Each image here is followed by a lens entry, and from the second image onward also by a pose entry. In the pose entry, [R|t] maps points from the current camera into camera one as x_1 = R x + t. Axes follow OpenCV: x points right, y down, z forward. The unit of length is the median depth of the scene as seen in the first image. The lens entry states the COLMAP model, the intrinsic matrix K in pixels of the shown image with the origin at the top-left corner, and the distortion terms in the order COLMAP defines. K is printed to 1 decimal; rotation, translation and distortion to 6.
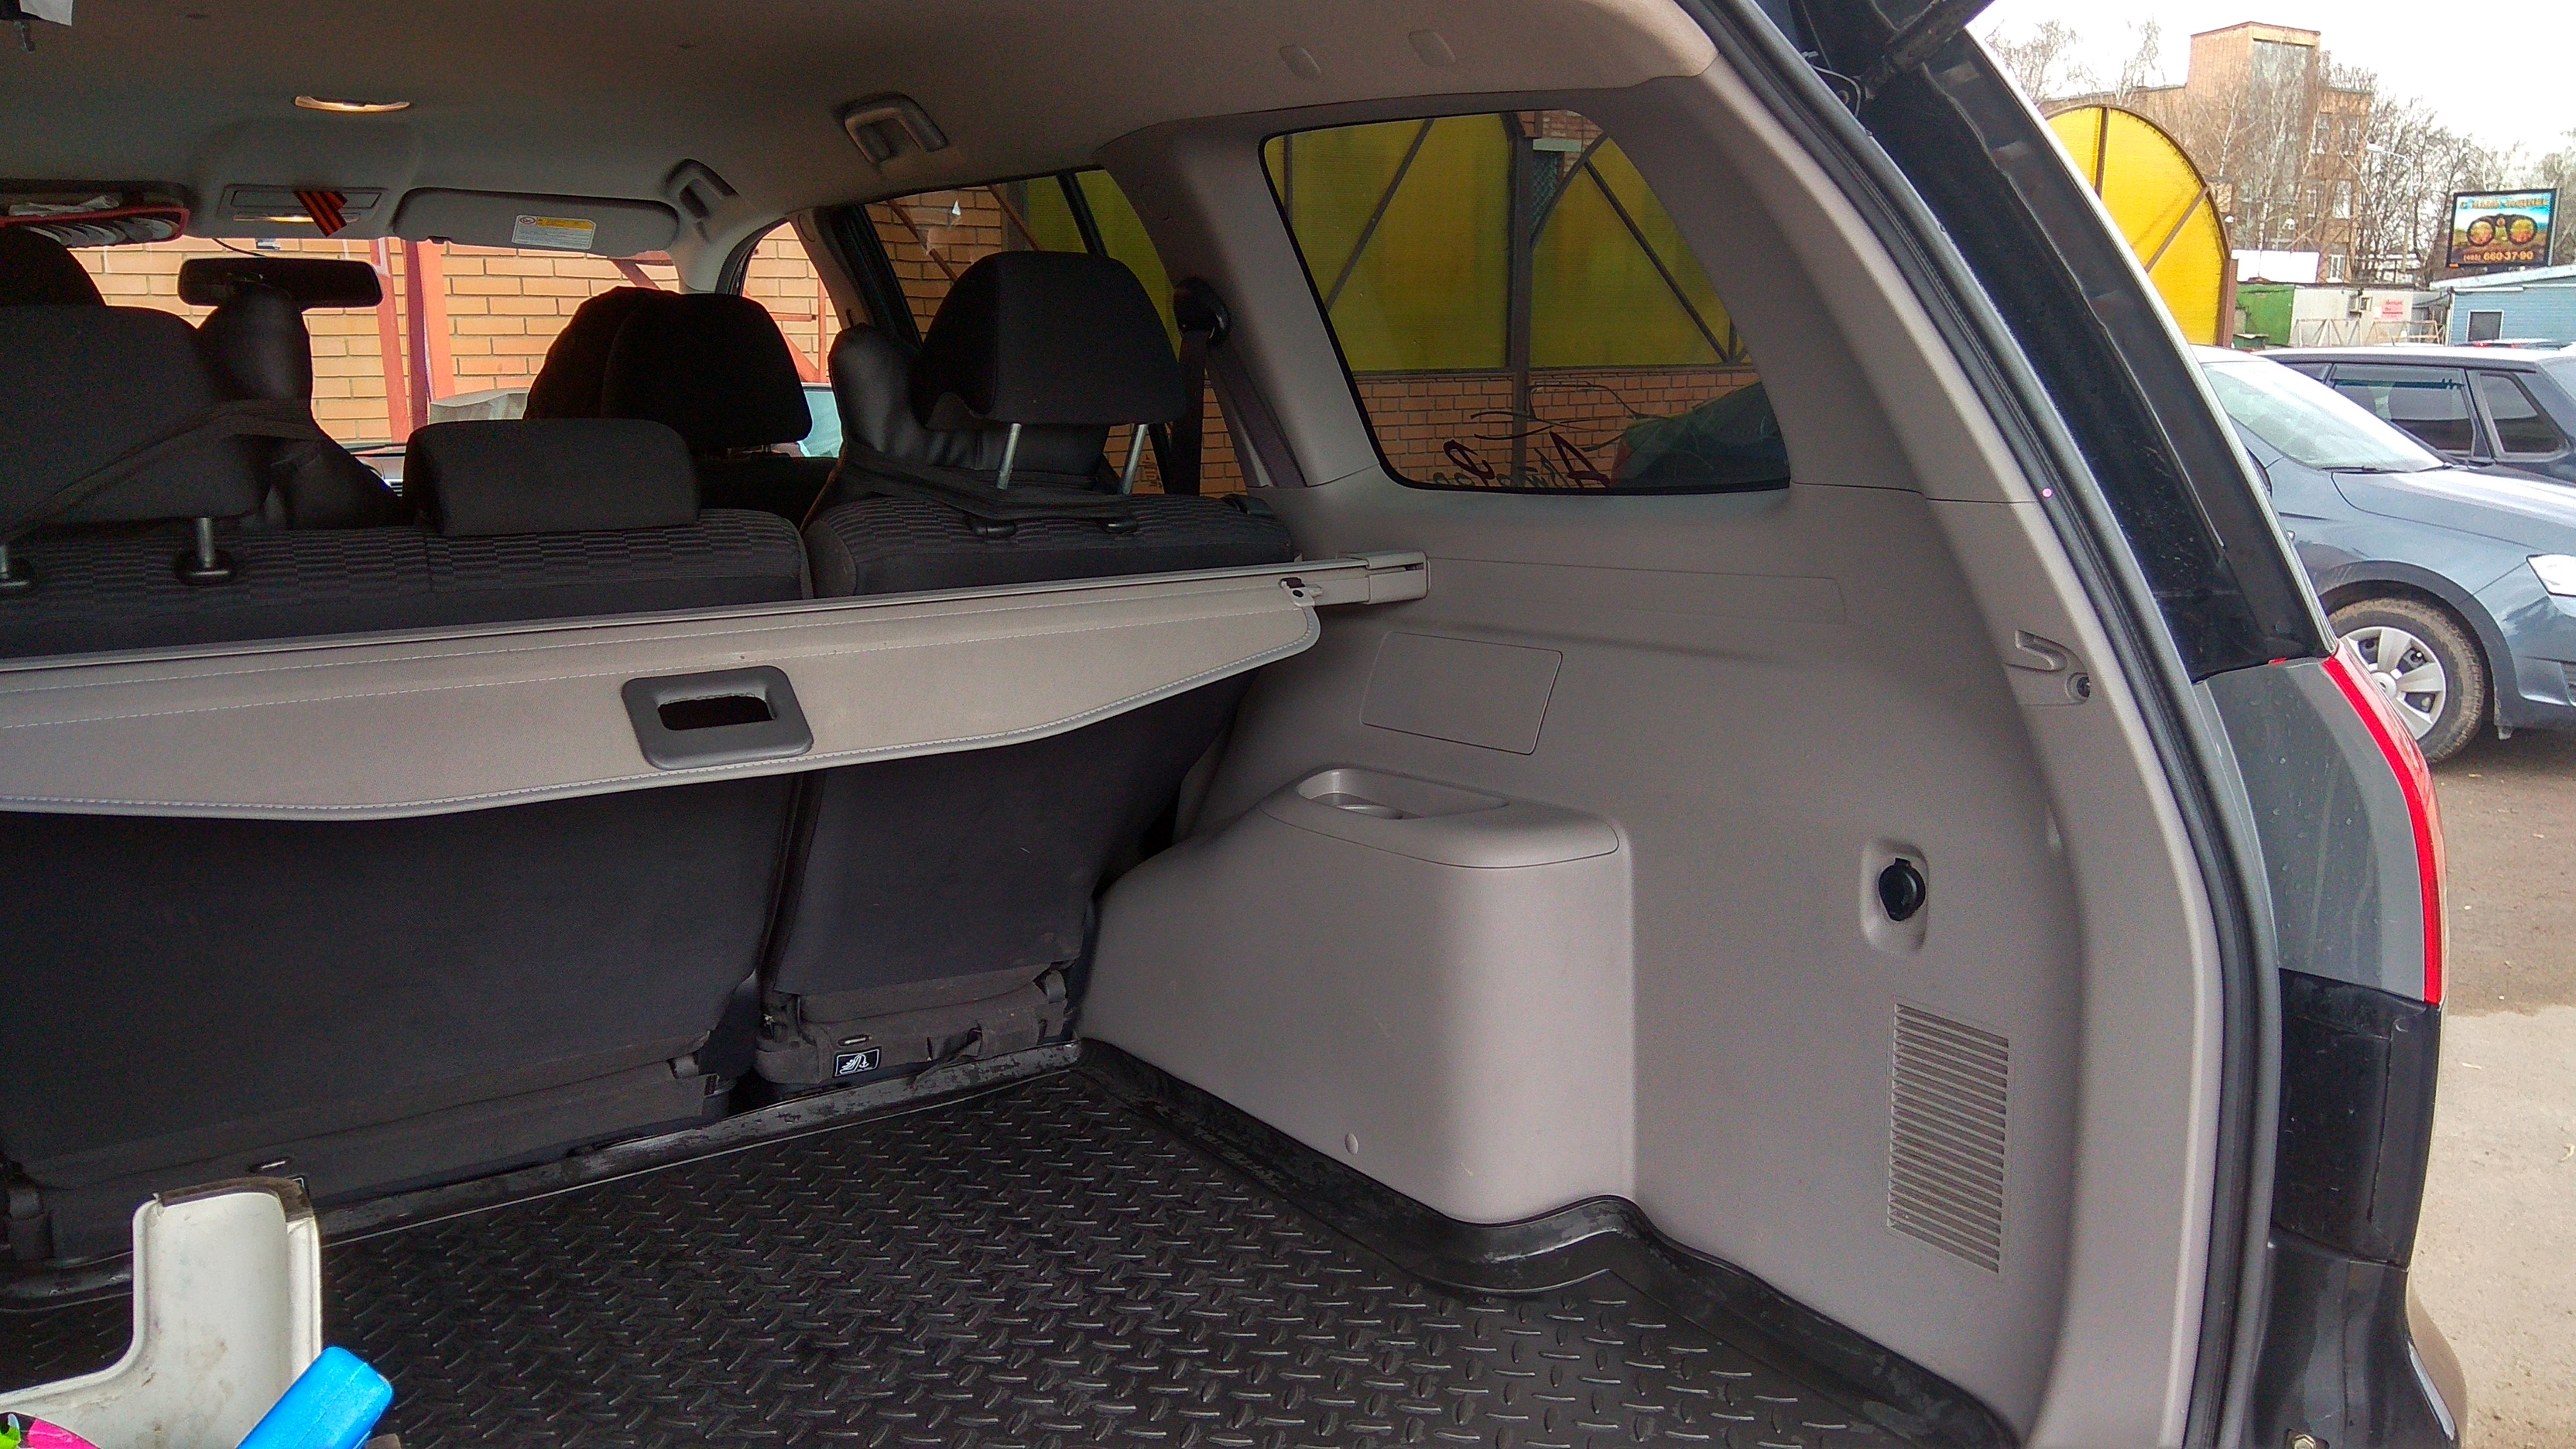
lens RADIAL K [[2019.3, 0, 1293.9], [0, 2019.3, 747.2], [0, 0, 1]] dist [0.071229, -0.092201]
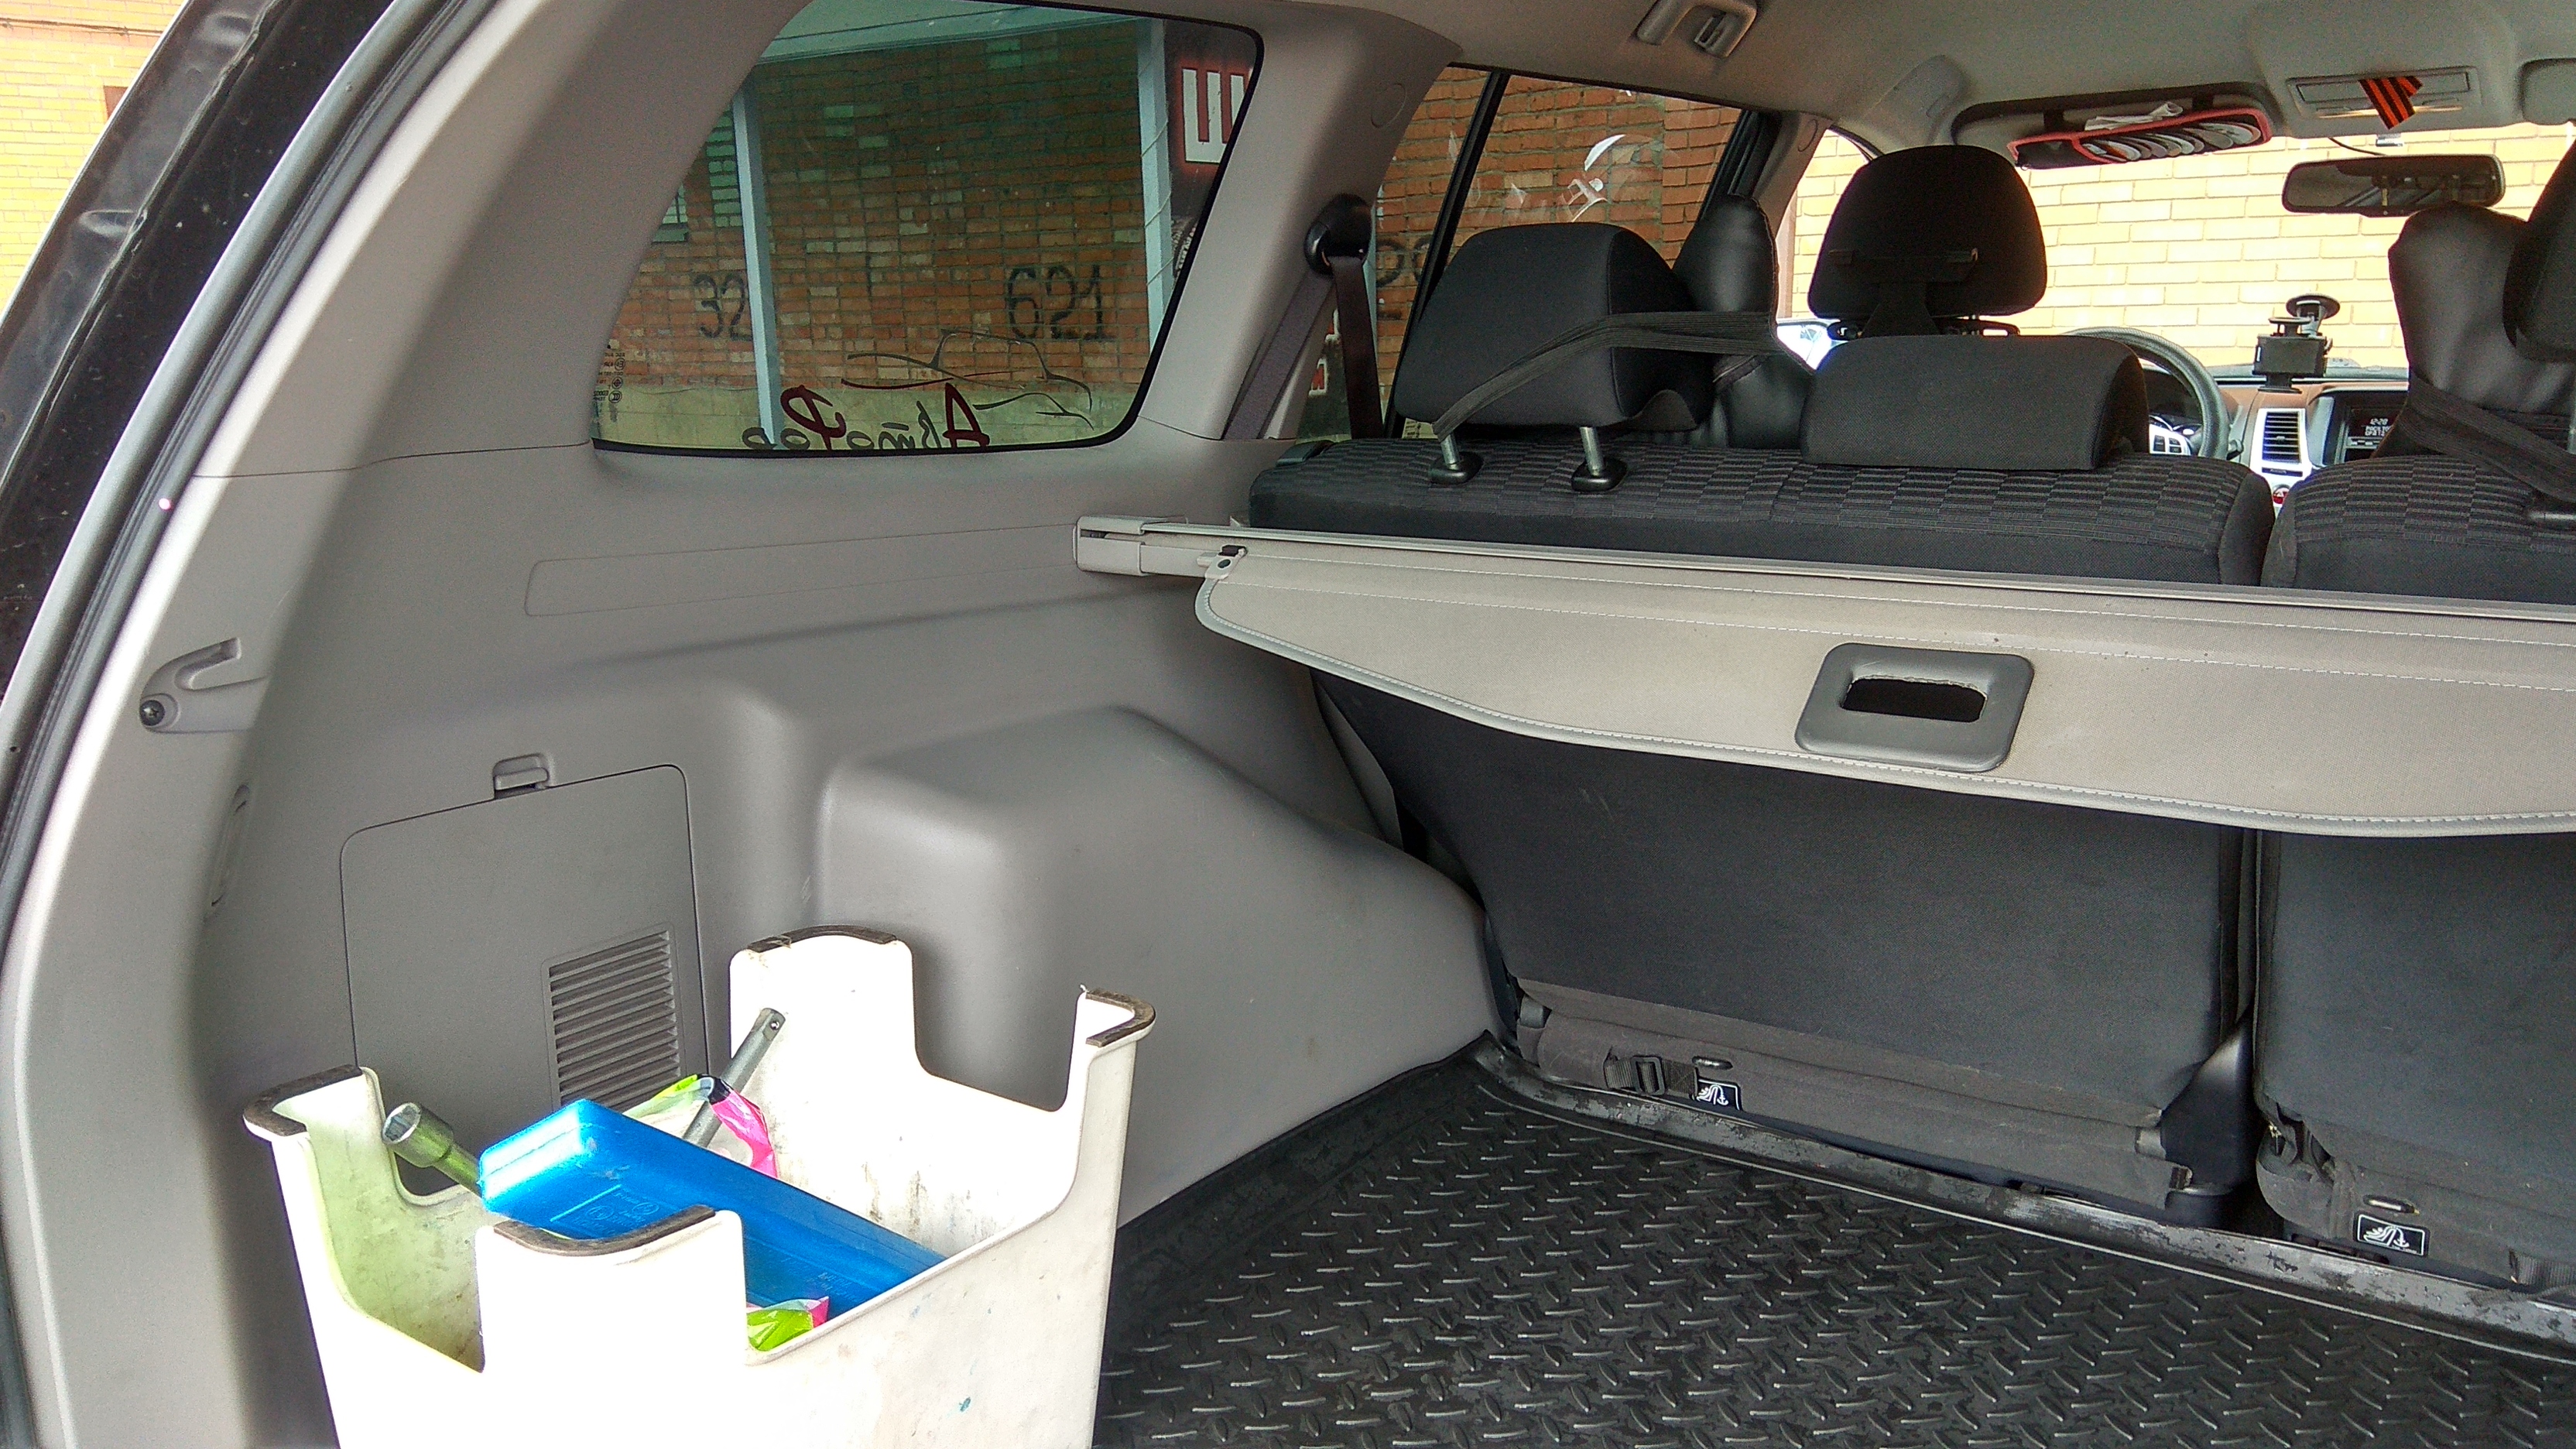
lens RADIAL K [[2019.3, 0, 1267.6], [0, 2019.3, 720.8], [0, 0, 1]] dist [0.071229, -0.092201]
pose [[0.356866, 0.190996, -0.914422, 0.286590], [-0.166140, 0.976246, 0.139071, -0.061372], [0.919263, 0.102293, 0.380121, 0.351018]]
